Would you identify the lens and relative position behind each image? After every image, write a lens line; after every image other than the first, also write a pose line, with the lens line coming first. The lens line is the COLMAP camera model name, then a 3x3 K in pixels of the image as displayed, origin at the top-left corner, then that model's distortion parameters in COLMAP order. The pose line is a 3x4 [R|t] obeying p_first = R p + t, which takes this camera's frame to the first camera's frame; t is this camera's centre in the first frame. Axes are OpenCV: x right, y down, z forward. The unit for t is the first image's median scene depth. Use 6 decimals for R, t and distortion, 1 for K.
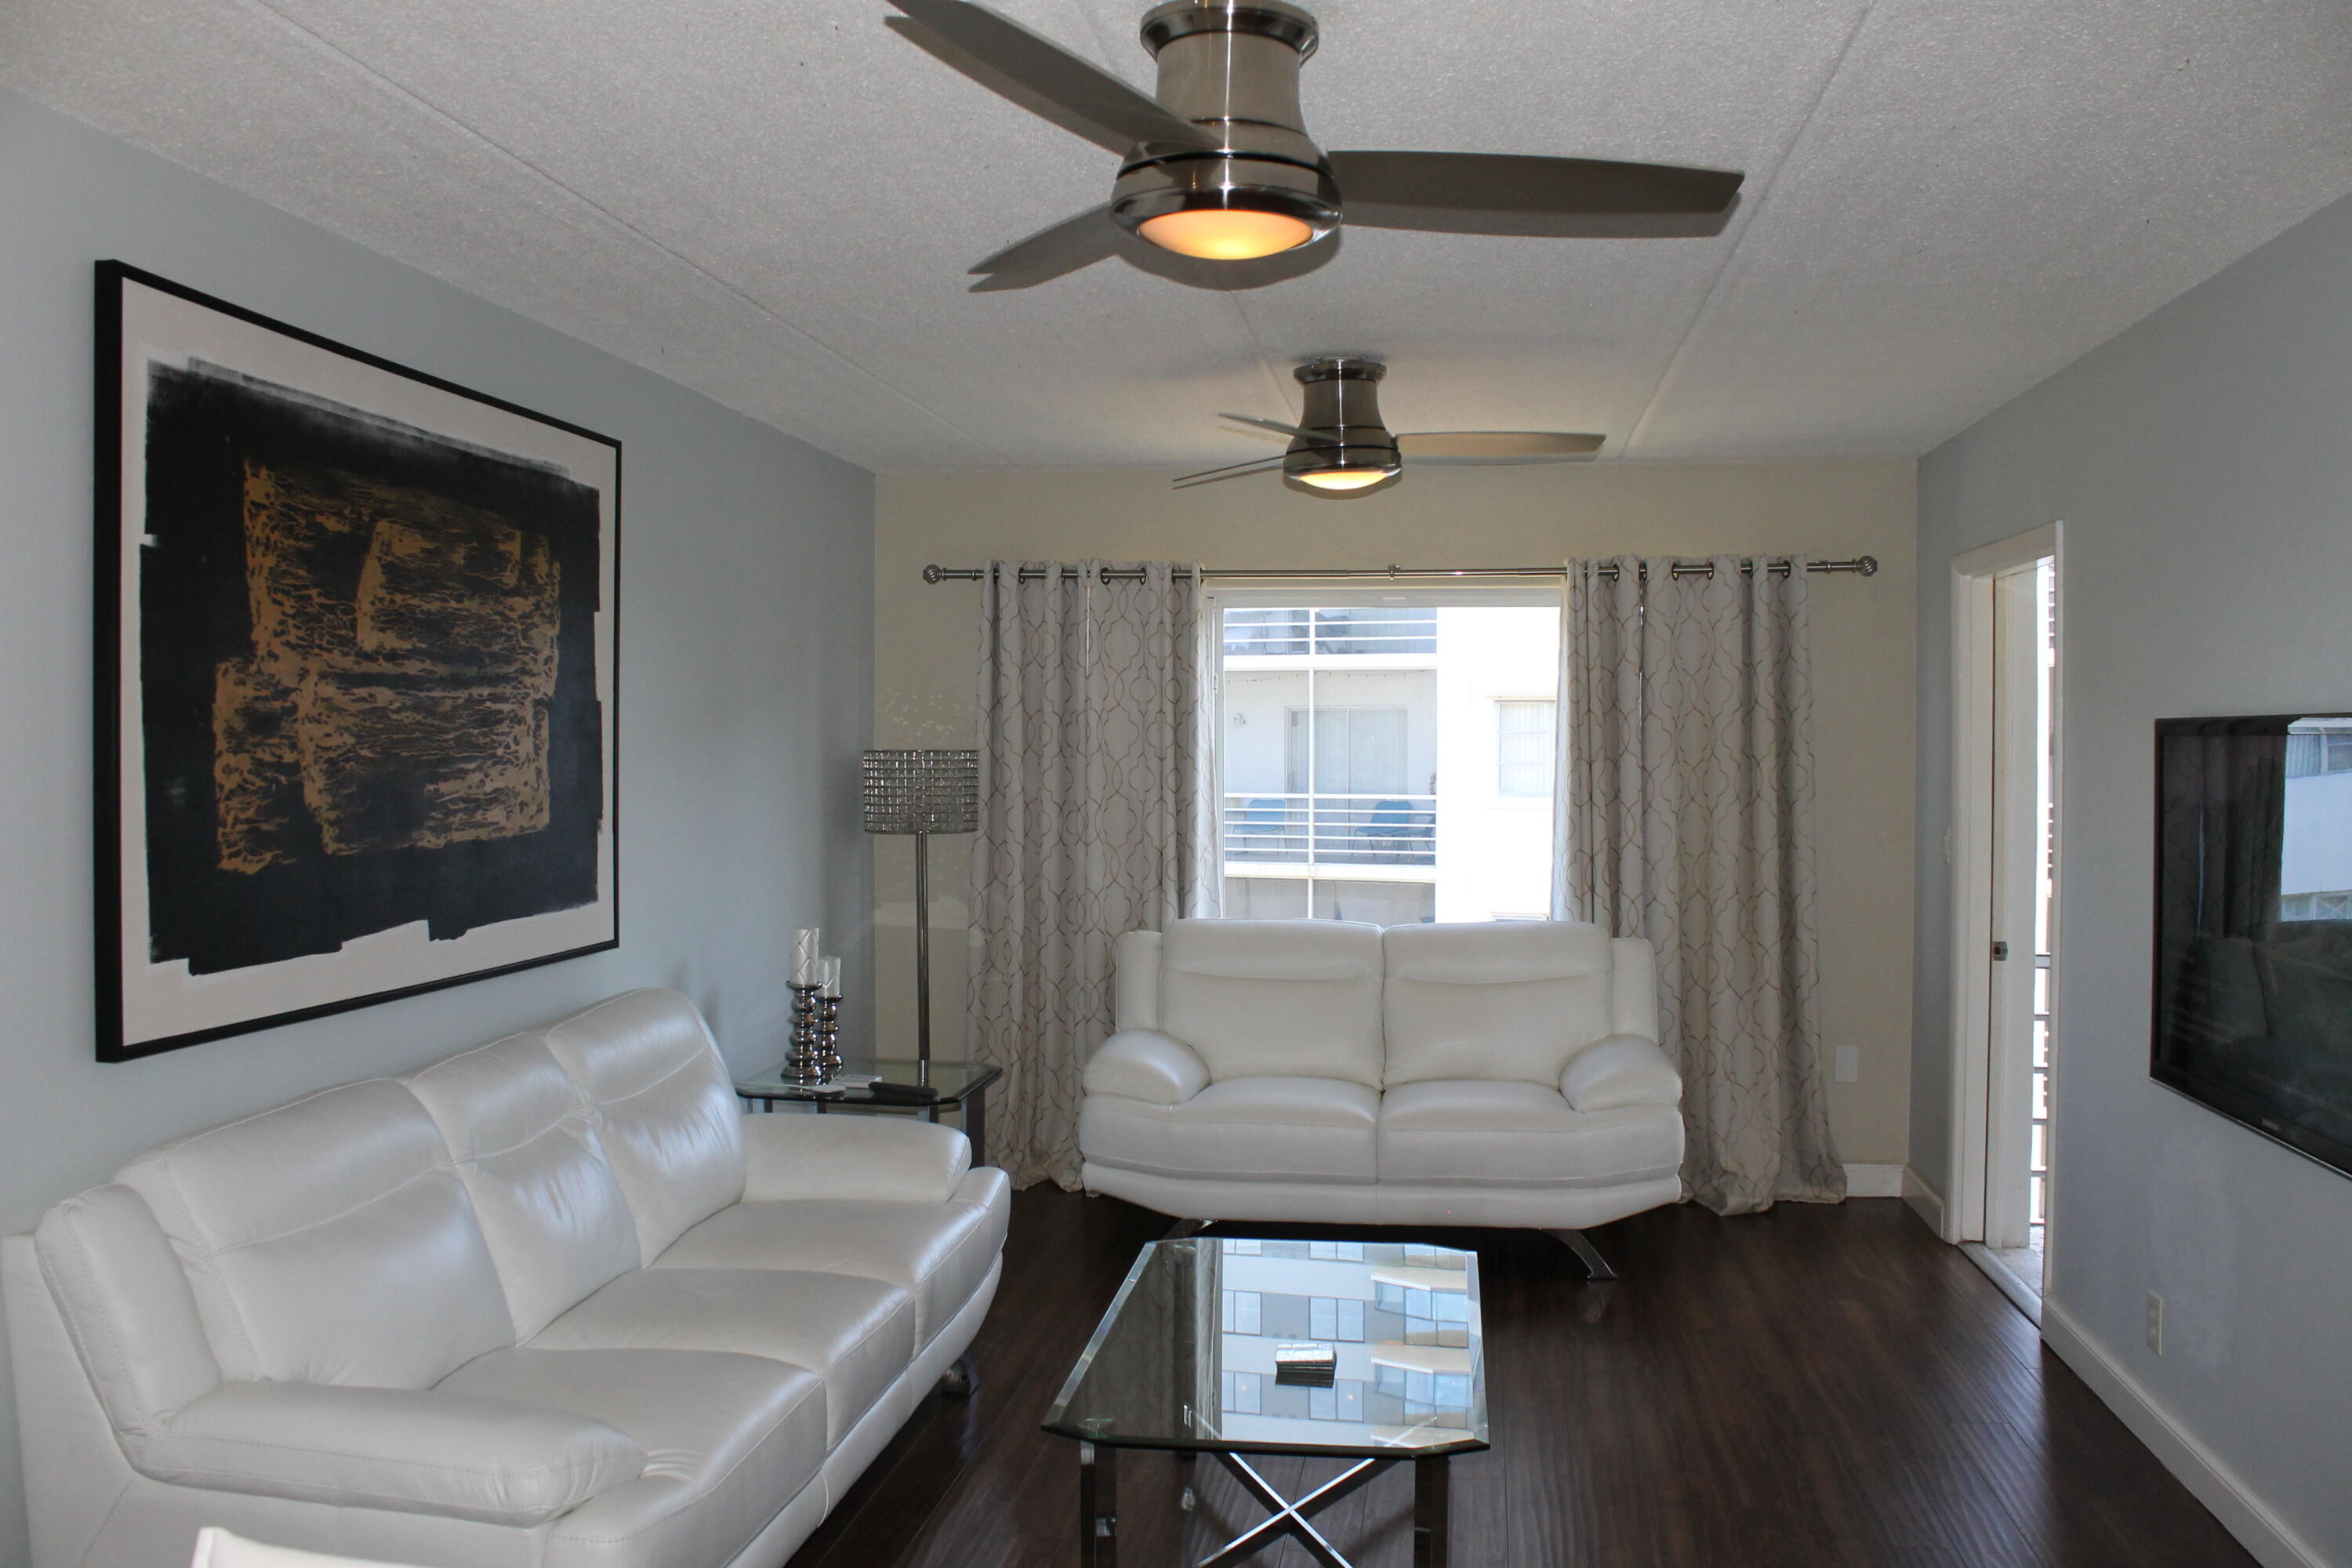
lens RADIAL K [[1985.5, 0, 1176.0], [0, 1985.5, 784.0], [0, 0, 1]] dist [-0.169452, 0.153884]
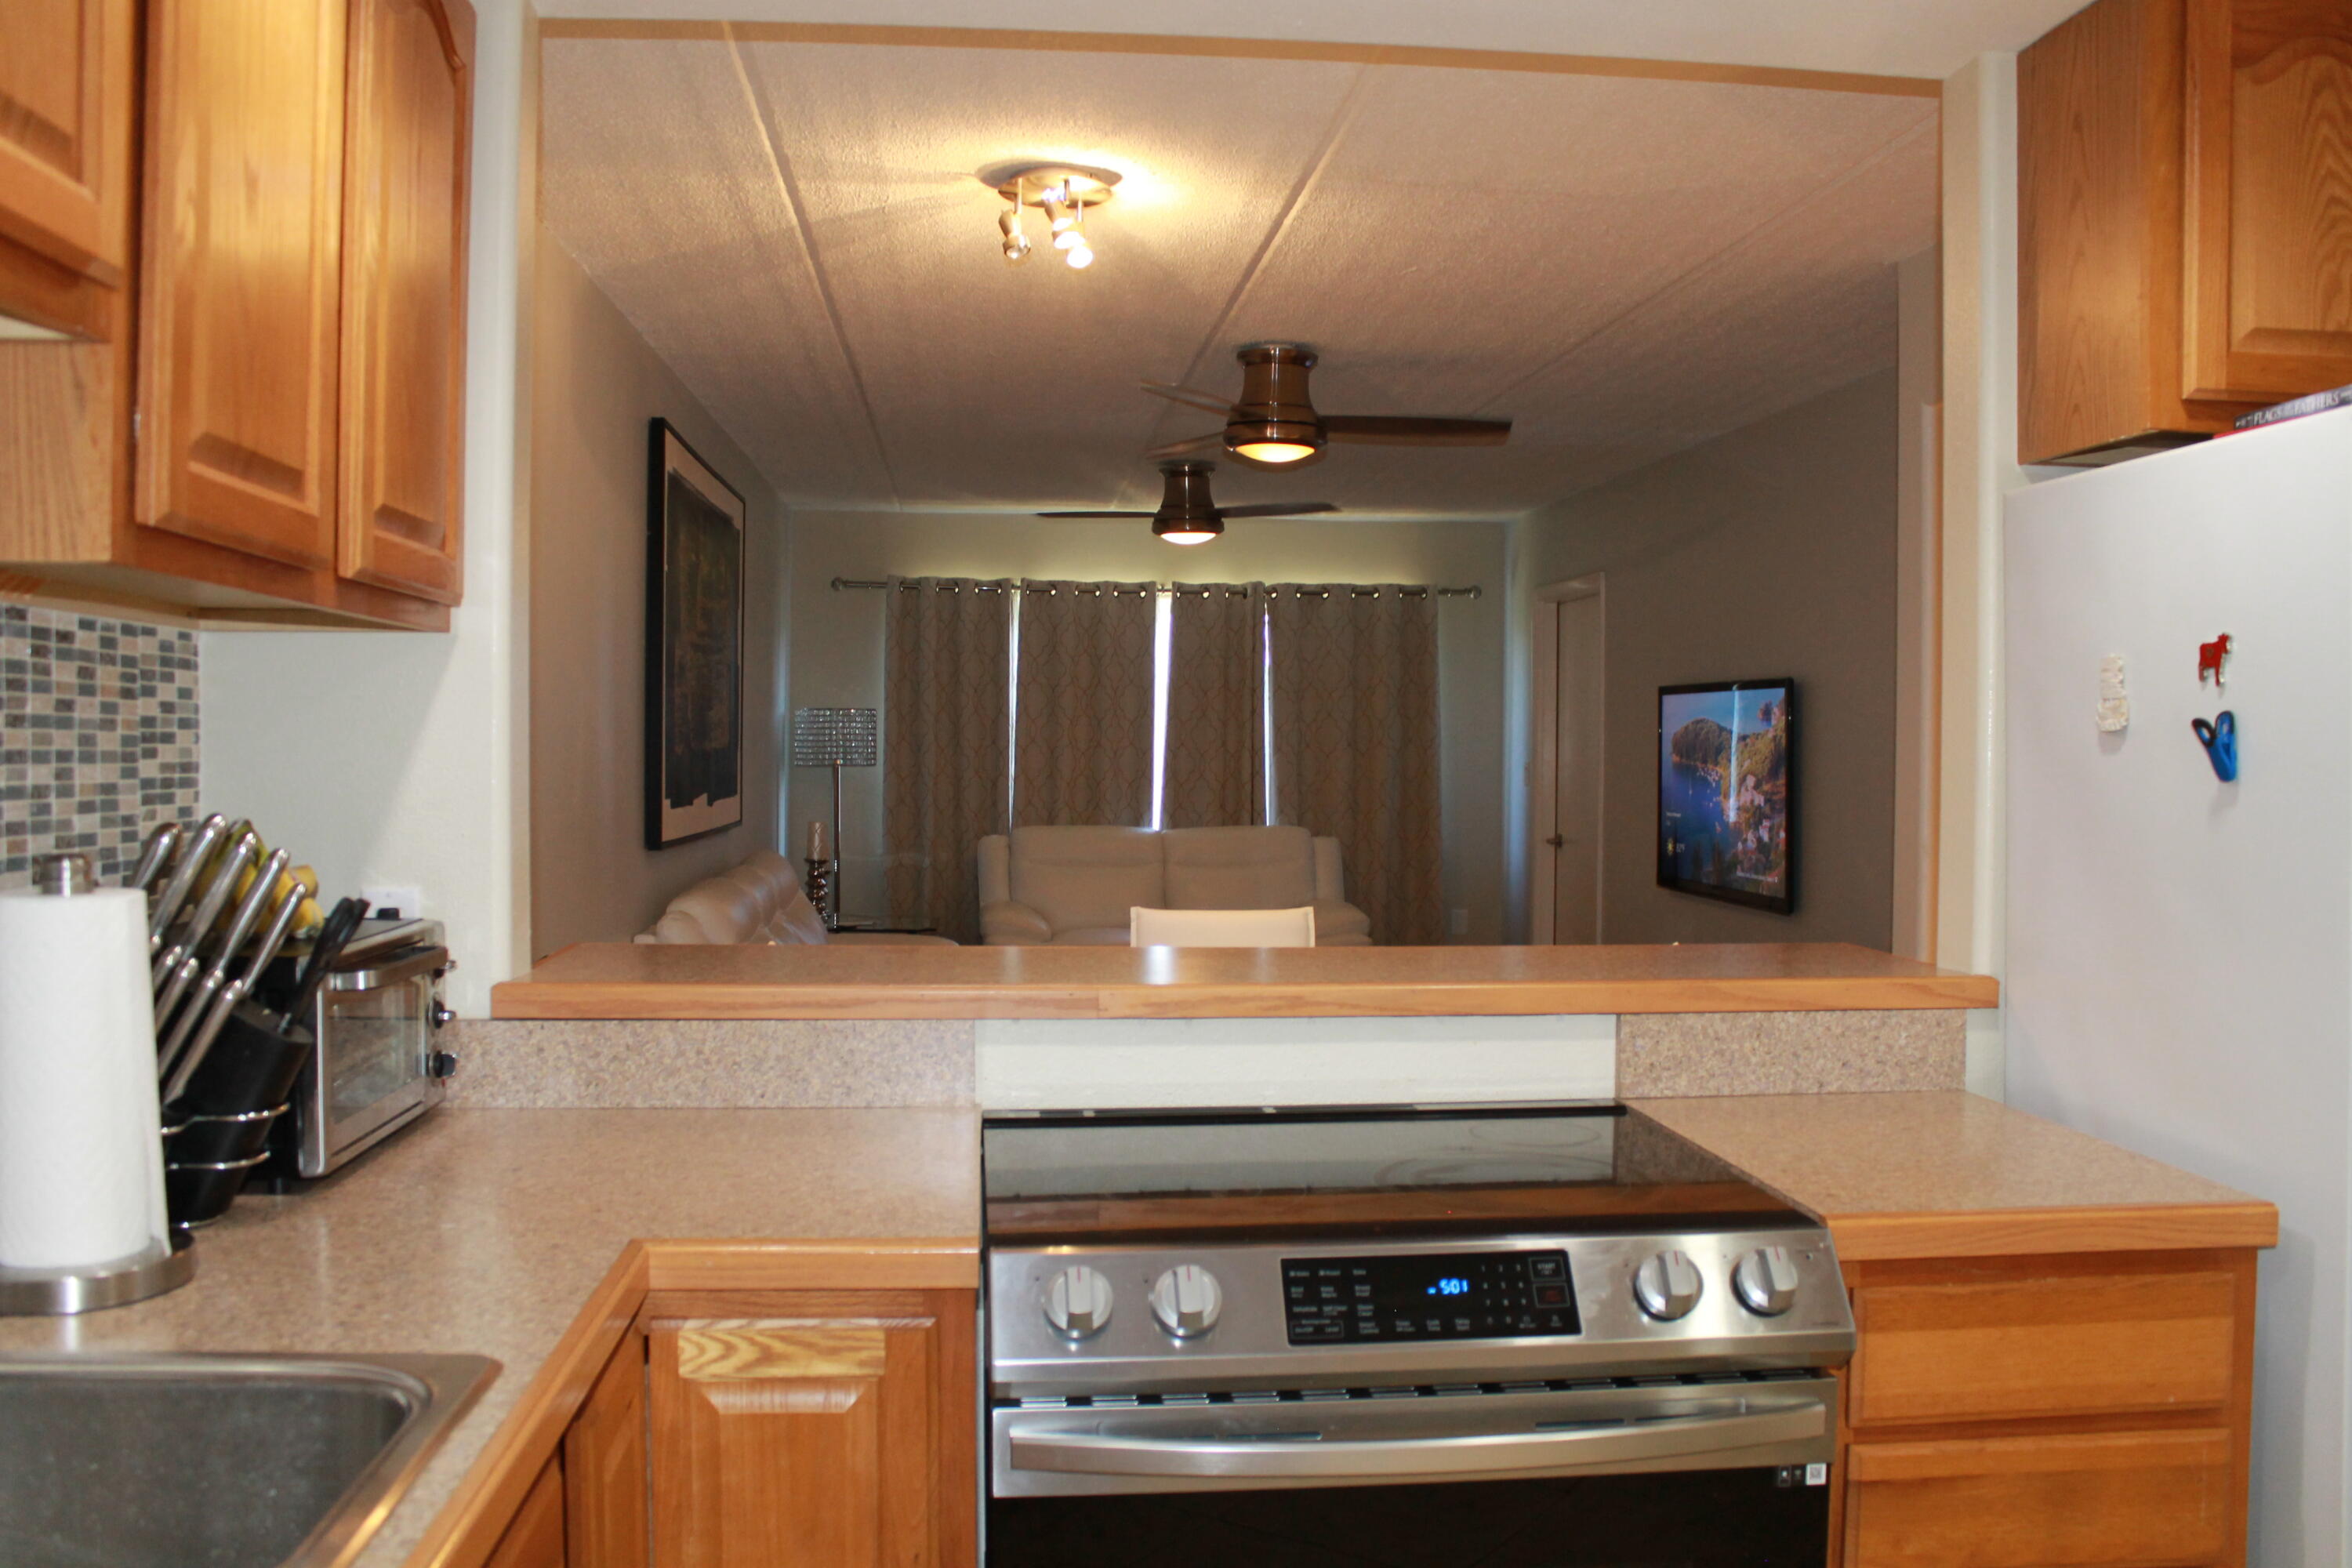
lens RADIAL K [[1985.5, 0, 1176.0], [0, 1985.5, 784.0], [0, 0, 1]] dist [-0.169452, 0.153884]
pose [[0.972965, -0.000294, 0.230953, -0.265339], [-0.000169, 0.999998, 0.001986, 0.040460], [-0.230954, -0.001971, 0.972963, -0.515833]]
